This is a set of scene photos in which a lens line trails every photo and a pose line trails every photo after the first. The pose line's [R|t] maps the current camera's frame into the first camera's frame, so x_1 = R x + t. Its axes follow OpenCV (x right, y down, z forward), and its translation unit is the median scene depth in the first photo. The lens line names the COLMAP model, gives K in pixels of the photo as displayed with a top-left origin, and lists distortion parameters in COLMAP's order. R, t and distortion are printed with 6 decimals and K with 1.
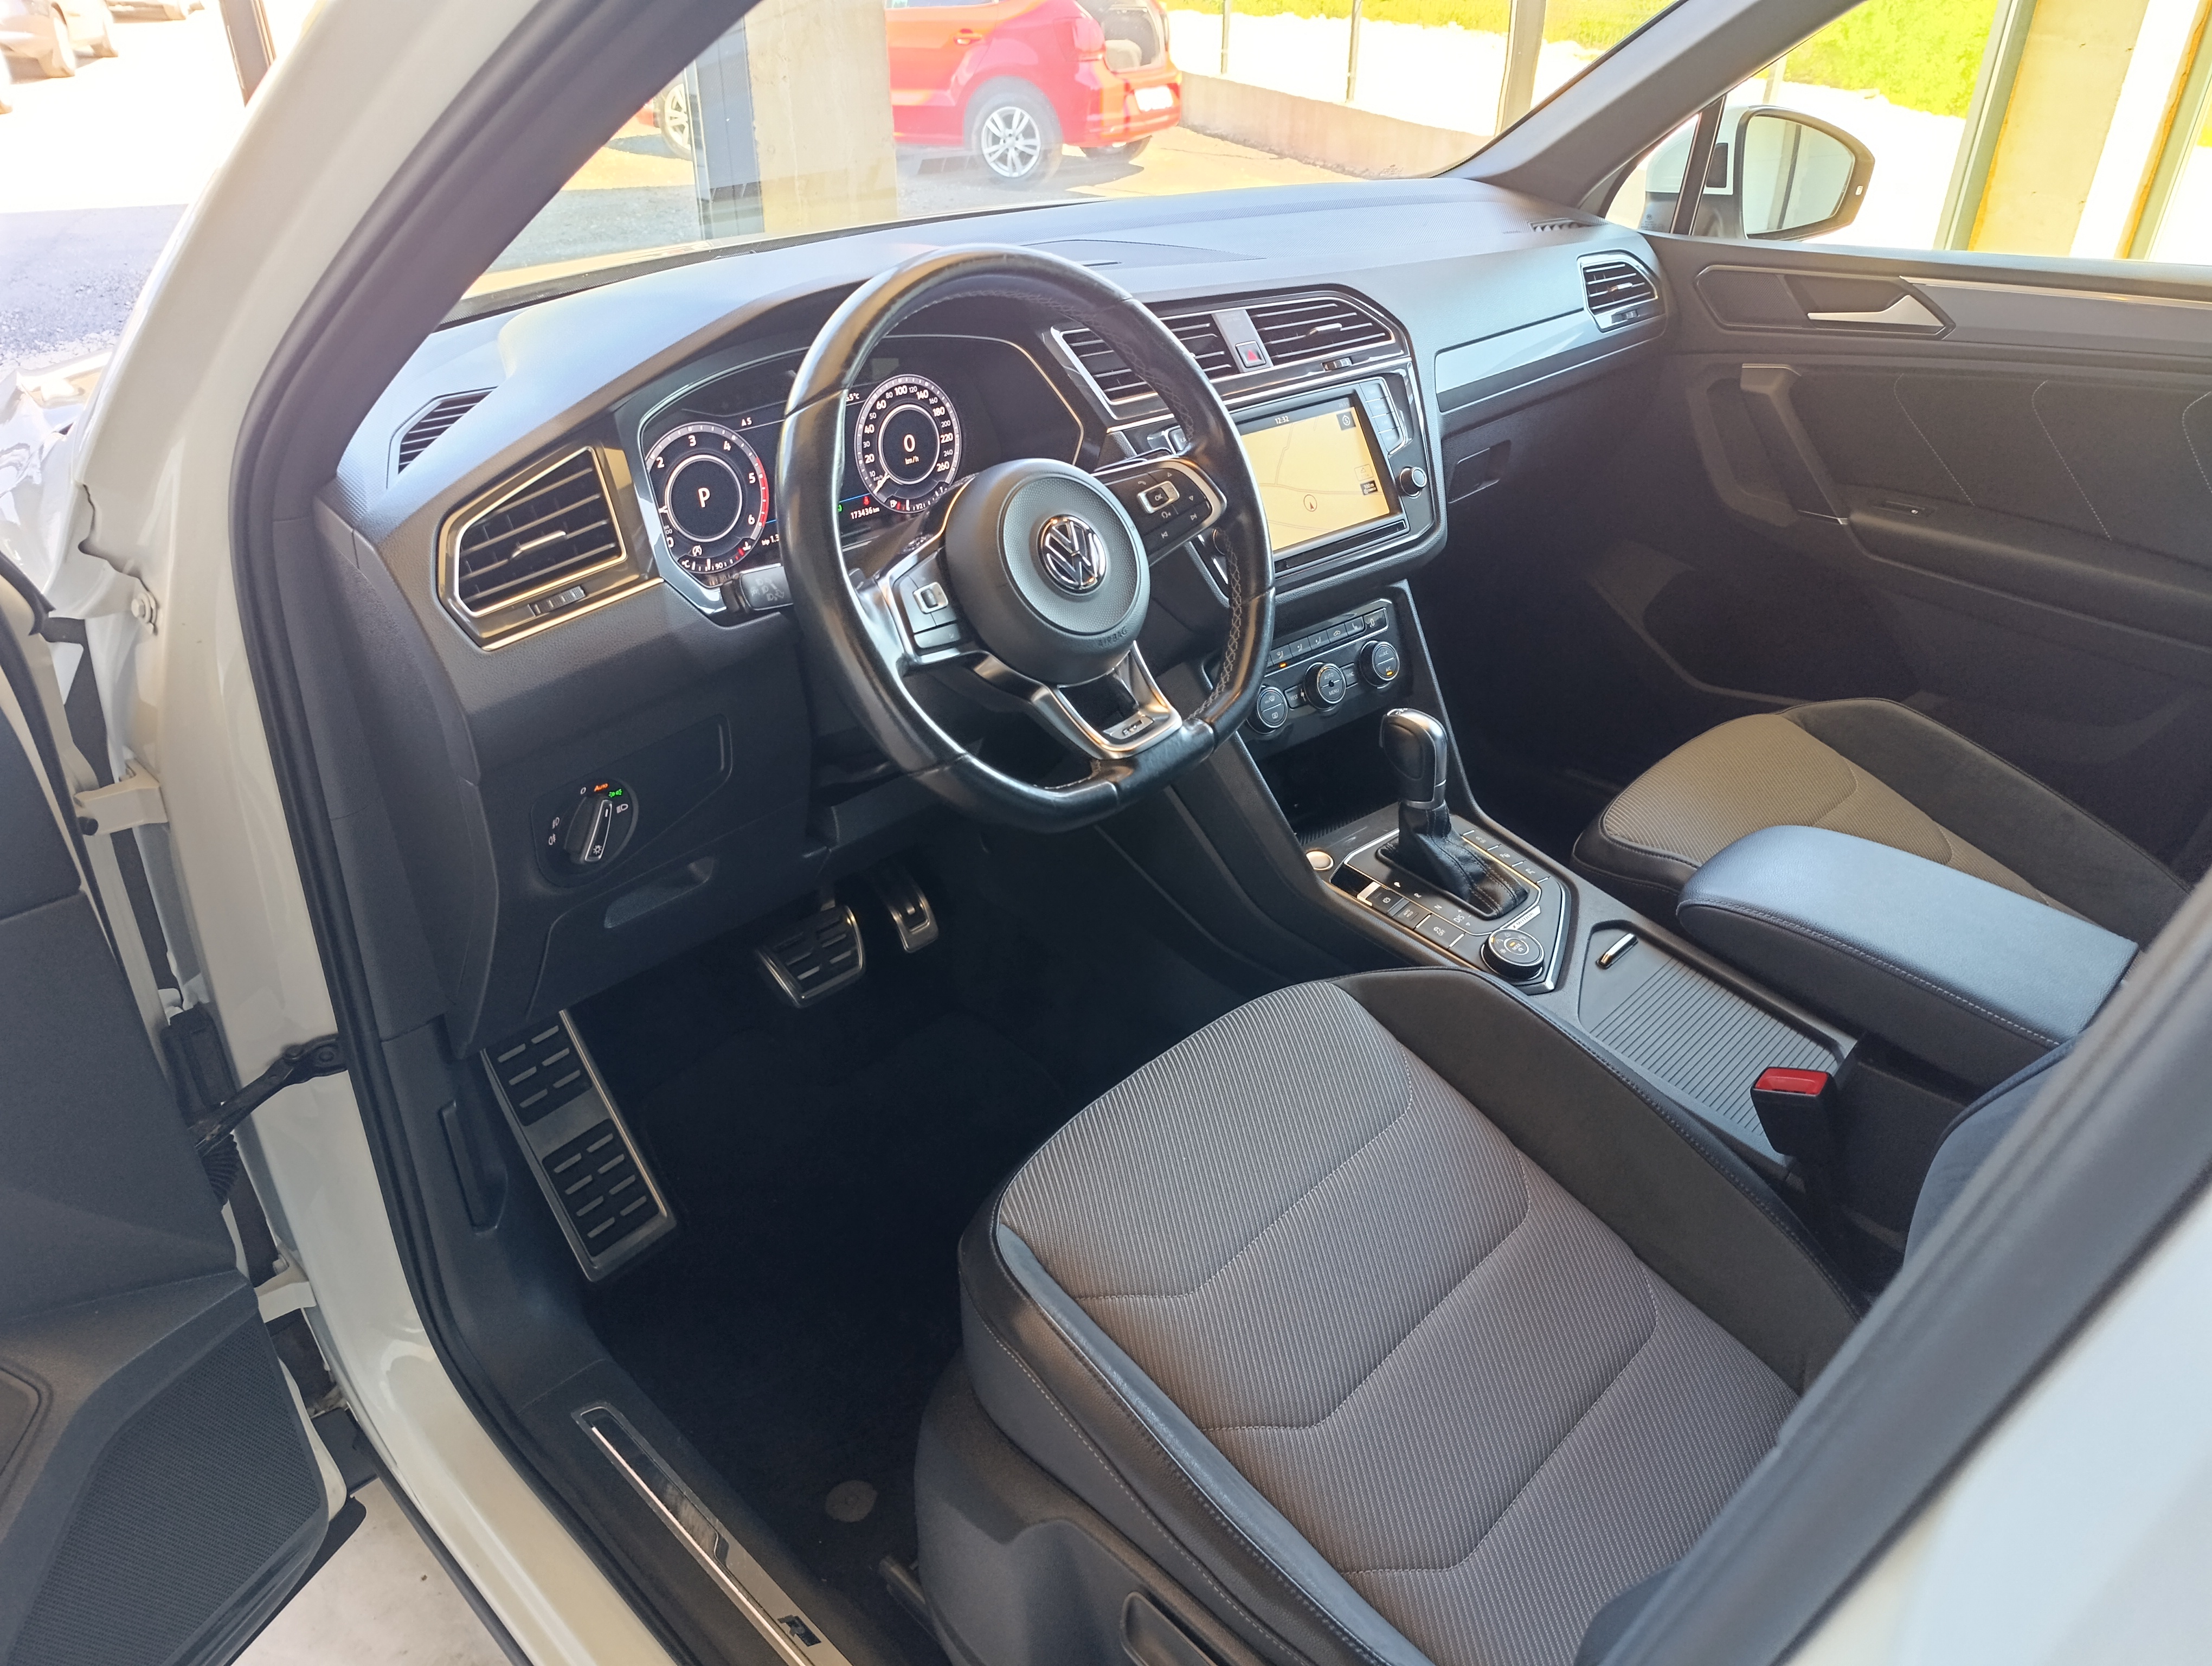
lens RADIAL K [[1495.2, 0, 1115.0], [0, 1495.2, 821.0], [0, 0, 1]] dist [0.001773, -0.008176]
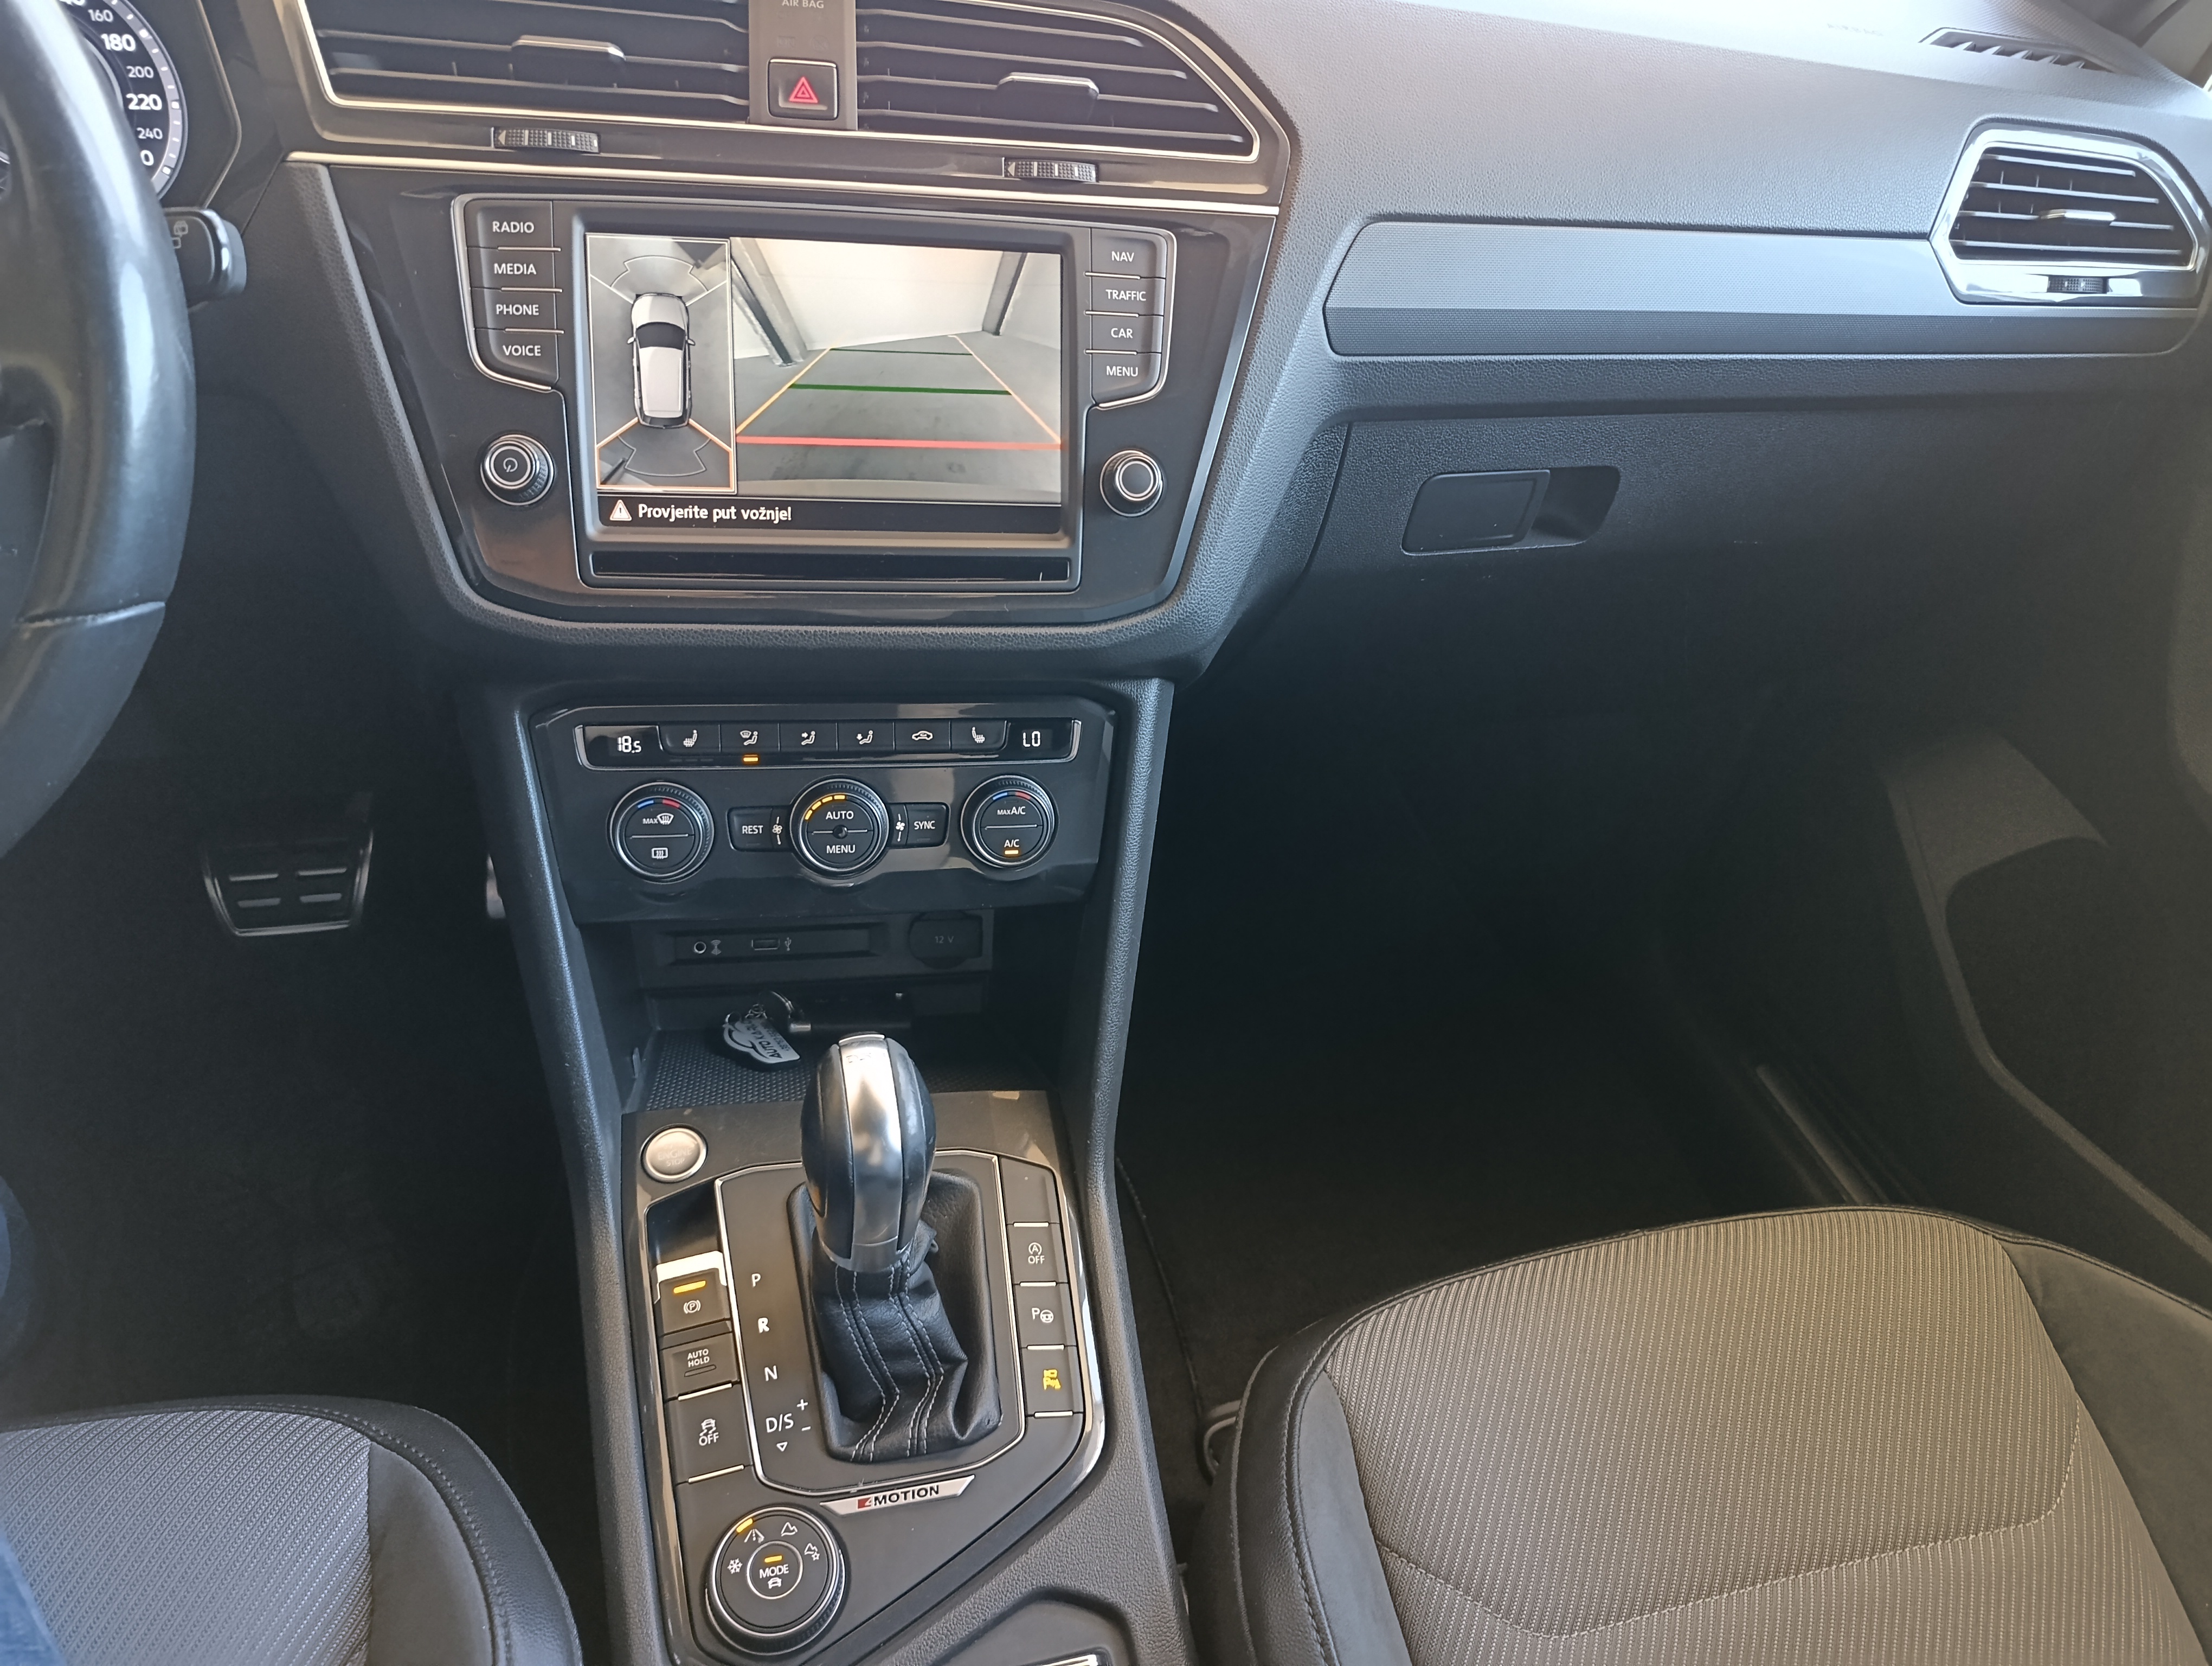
lens RADIAL K [[1495.2, 0, 1096.3], [0, 1495.2, 820.2], [0, 0, 1]] dist [0.001773, -0.008176]
pose [[0.855942, 0.388148, -0.341619, 0.431409], [-0.346282, 0.920943, 0.178751, -0.239320], [0.383994, -0.034704, 0.922683, 0.667618]]
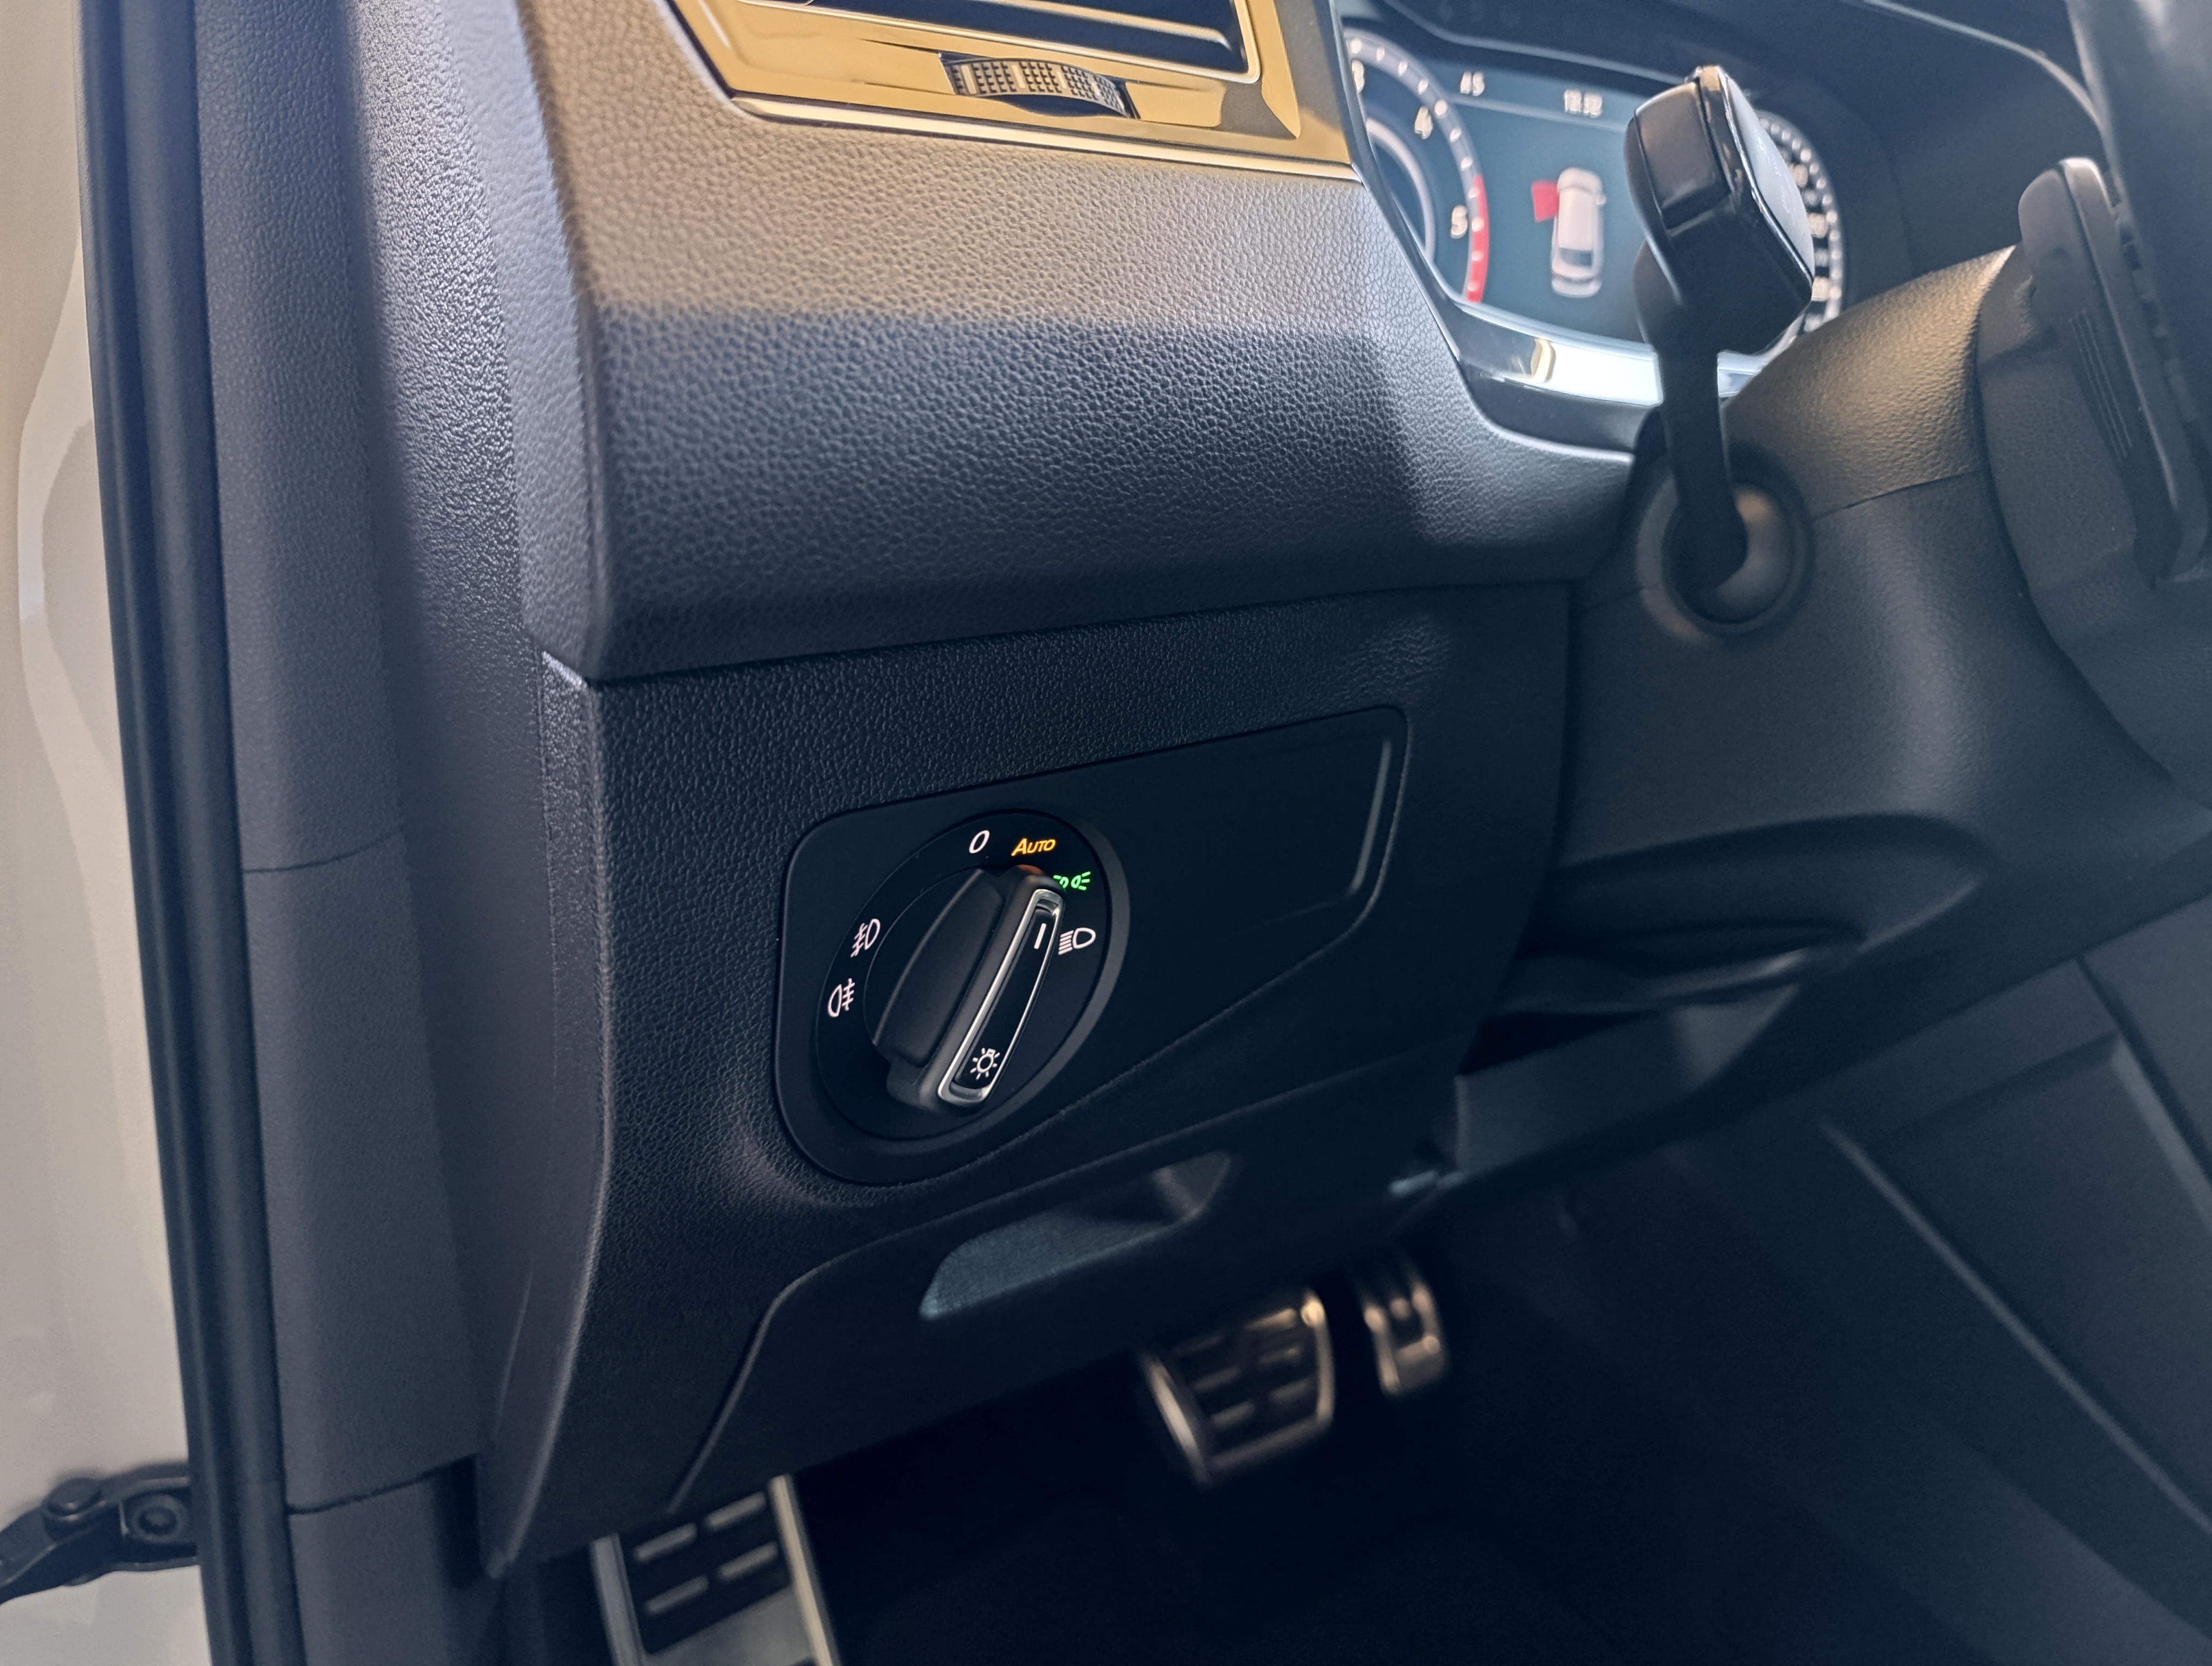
lens RADIAL K [[1495.2, 0, 1075.9], [0, 1495.2, 794.1], [0, 0, 1]] dist [0.001773, -0.008176]
pose [[0.971301, 0.111722, -0.209982, -0.222062], [-0.157934, 0.963051, -0.218152, 0.023178], [0.177851, 0.245055, 0.953057, 0.582139]]
